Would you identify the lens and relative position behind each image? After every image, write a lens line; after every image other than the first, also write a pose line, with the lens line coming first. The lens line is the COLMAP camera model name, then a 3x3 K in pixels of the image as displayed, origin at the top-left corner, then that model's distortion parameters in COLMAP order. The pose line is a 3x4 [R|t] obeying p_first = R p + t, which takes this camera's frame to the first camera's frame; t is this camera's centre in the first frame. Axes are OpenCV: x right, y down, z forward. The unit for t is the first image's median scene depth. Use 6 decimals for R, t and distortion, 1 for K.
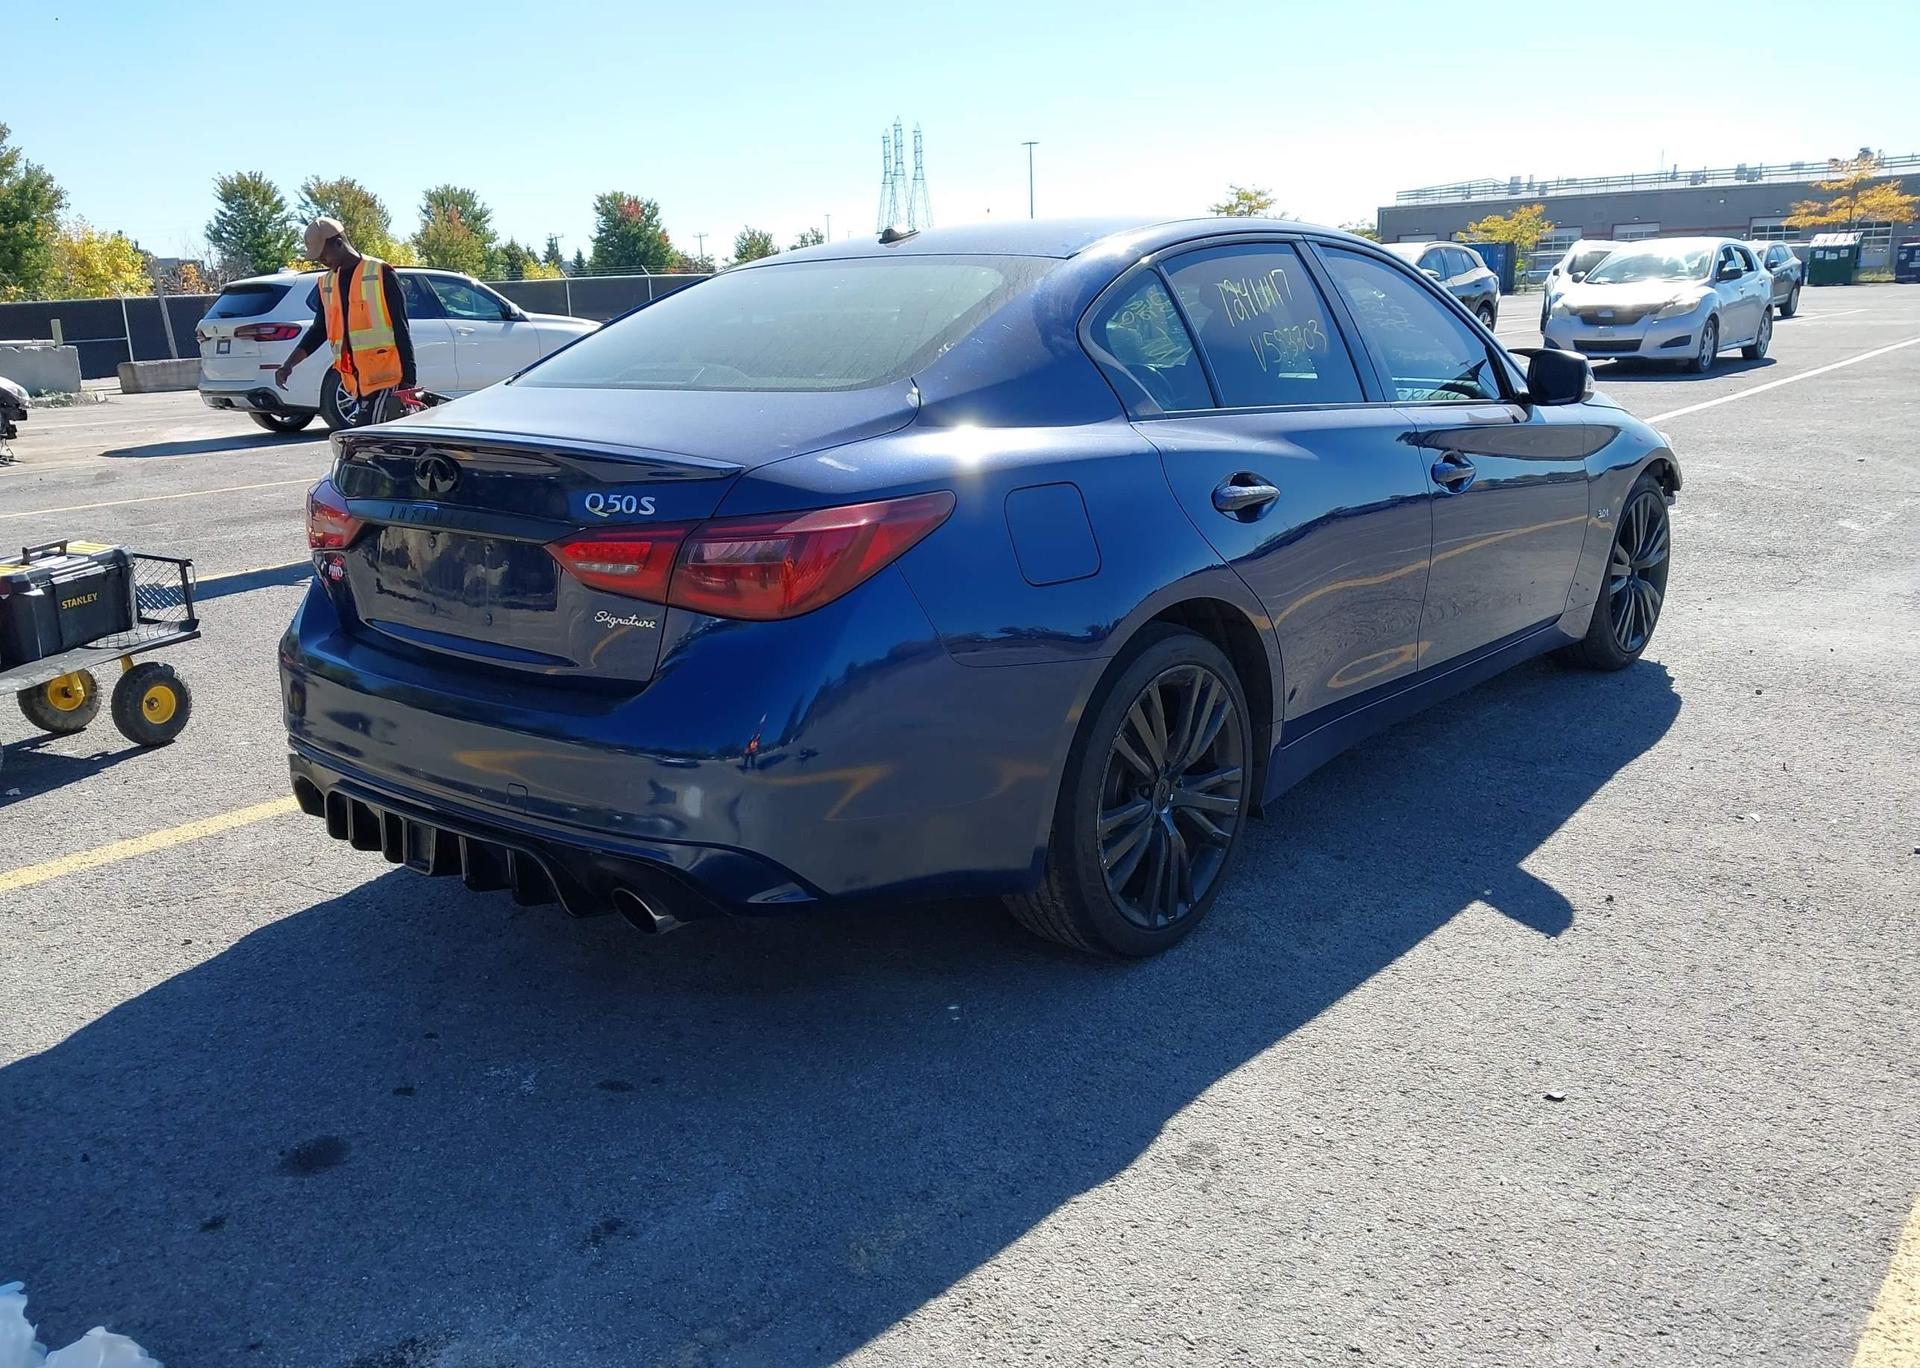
lens RADIAL K [[1505.4, 0, 934.5], [0, 1505.4, 679.2], [0, 0, 1]] dist [0.019708, -0.019290]
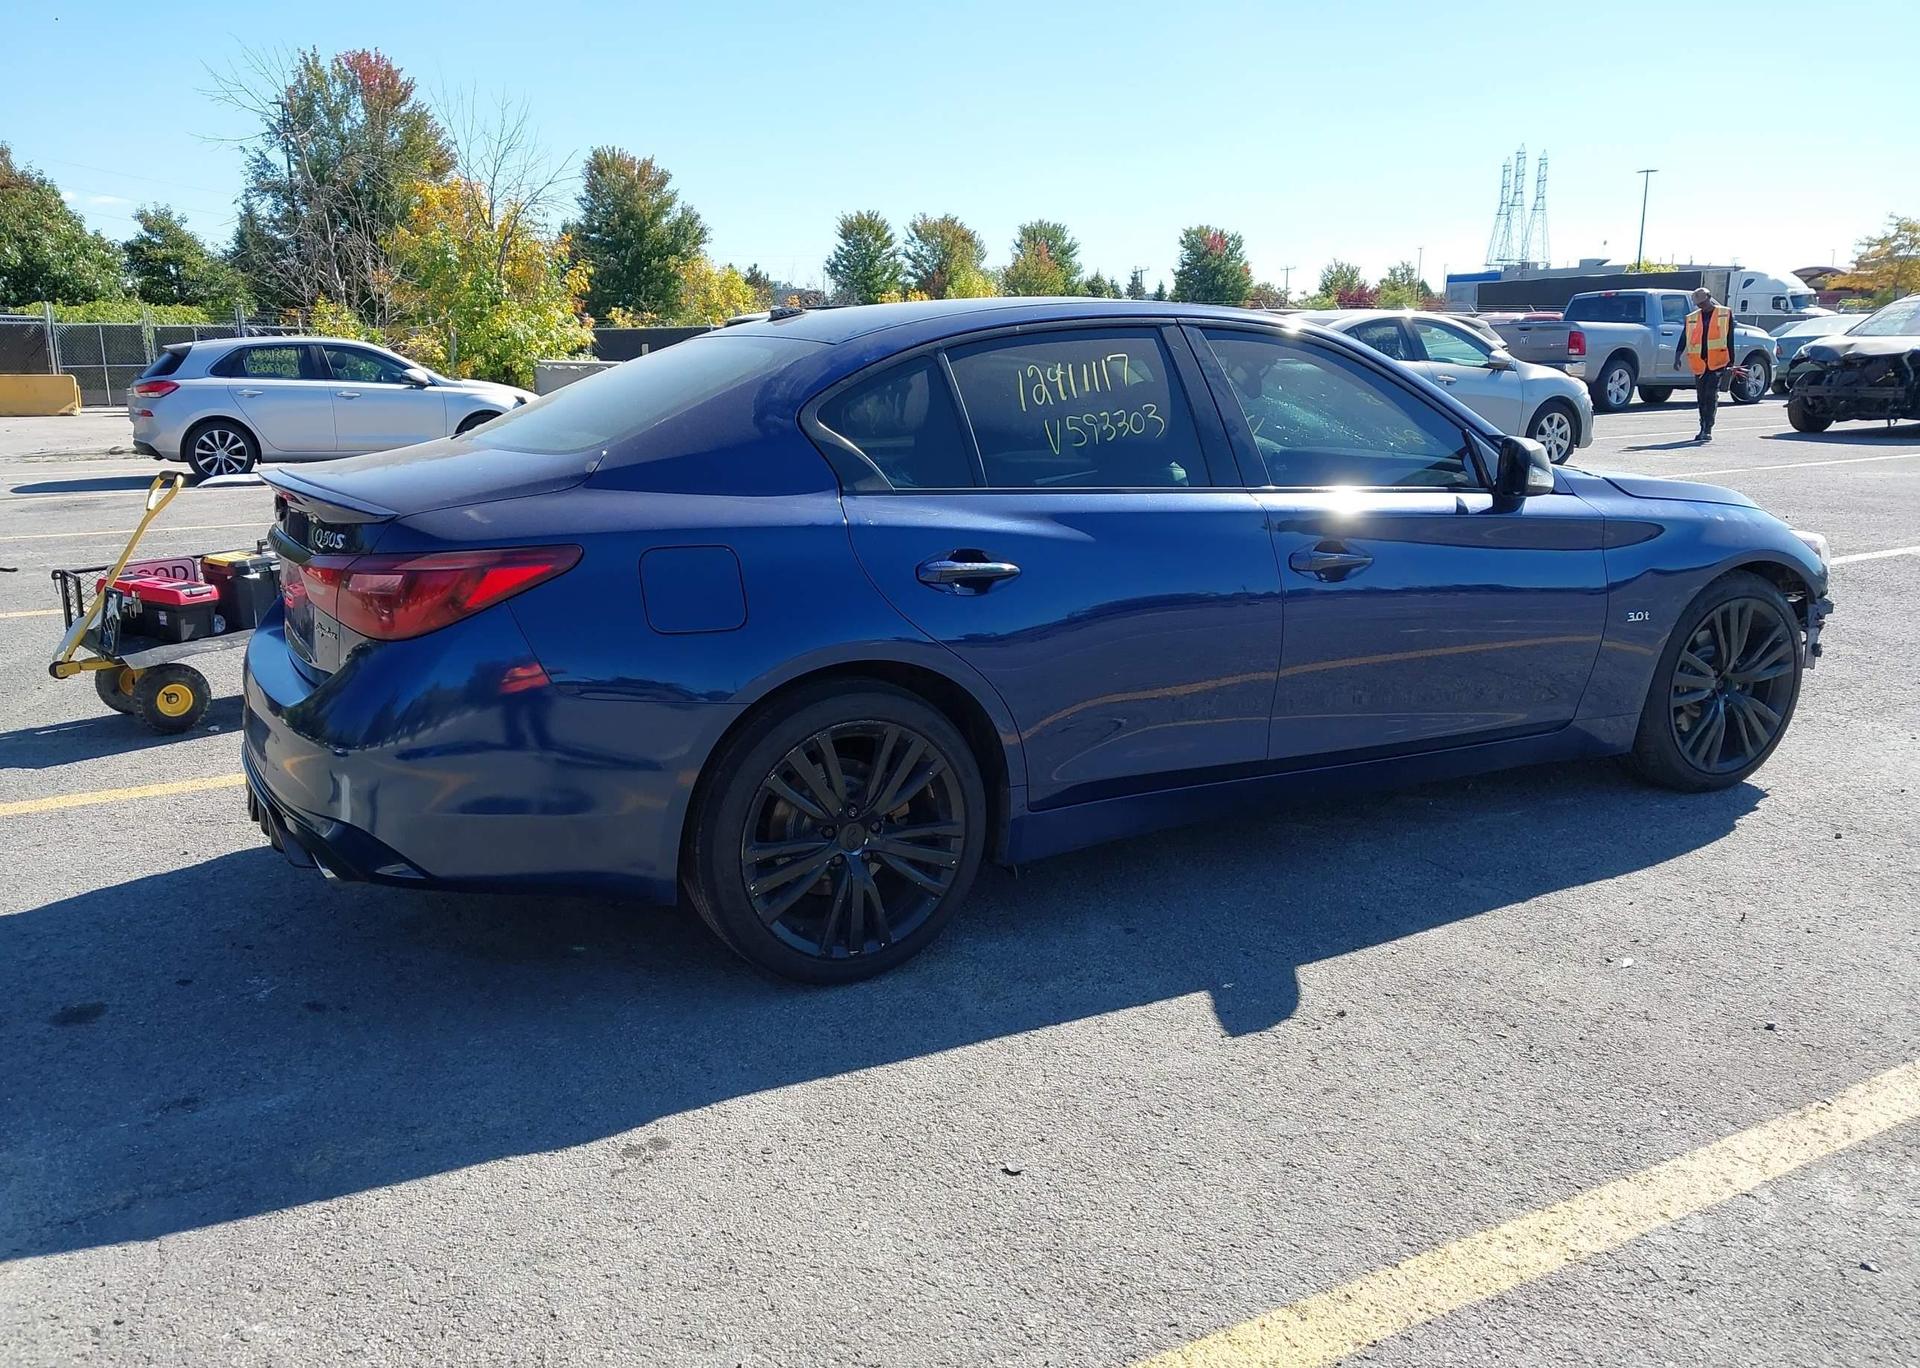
lens RADIAL K [[1505.4, 0, 949.9], [0, 1505.4, 674.3], [0, 0, 1]] dist [0.019708, -0.019290]
pose [[0.935127, 0.096948, -0.340791, 0.087649], [-0.104765, 0.994487, -0.004562, -0.006622], [0.338469, 0.039969, 0.940128, 0.000085]]
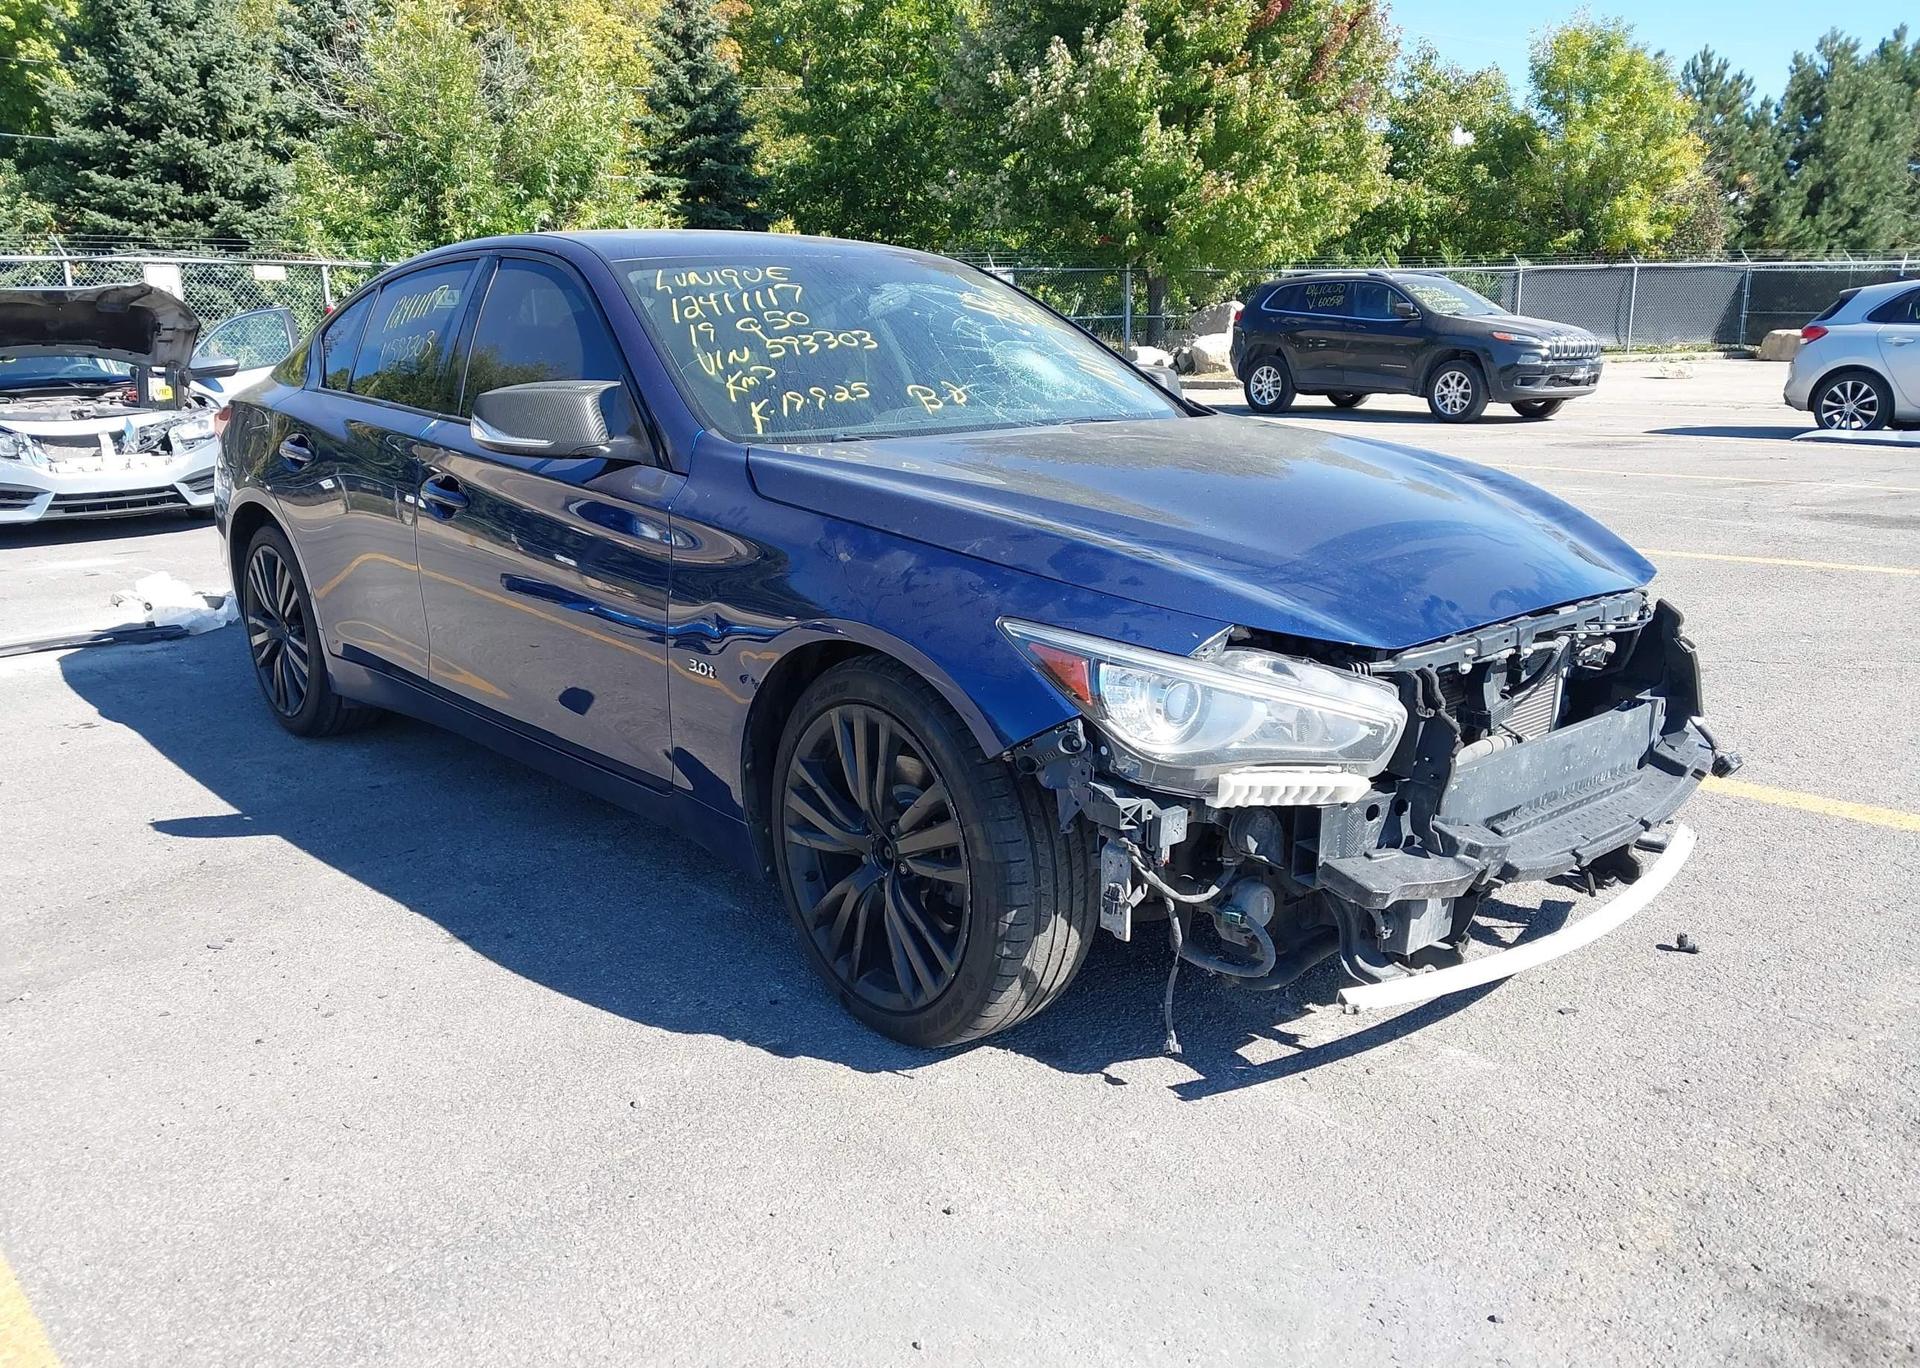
lens RADIAL K [[1538.4, 0, 958.3], [0, 1538.4, 696.4], [0, 0, 1]] dist [0.007501, 0.002911]
pose [[-0.123896, 0.265027, -0.956248, 0.245217], [-0.224599, 0.931174, 0.287178, -0.072030], [0.966543, 0.250352, -0.055844, 0.271639]]
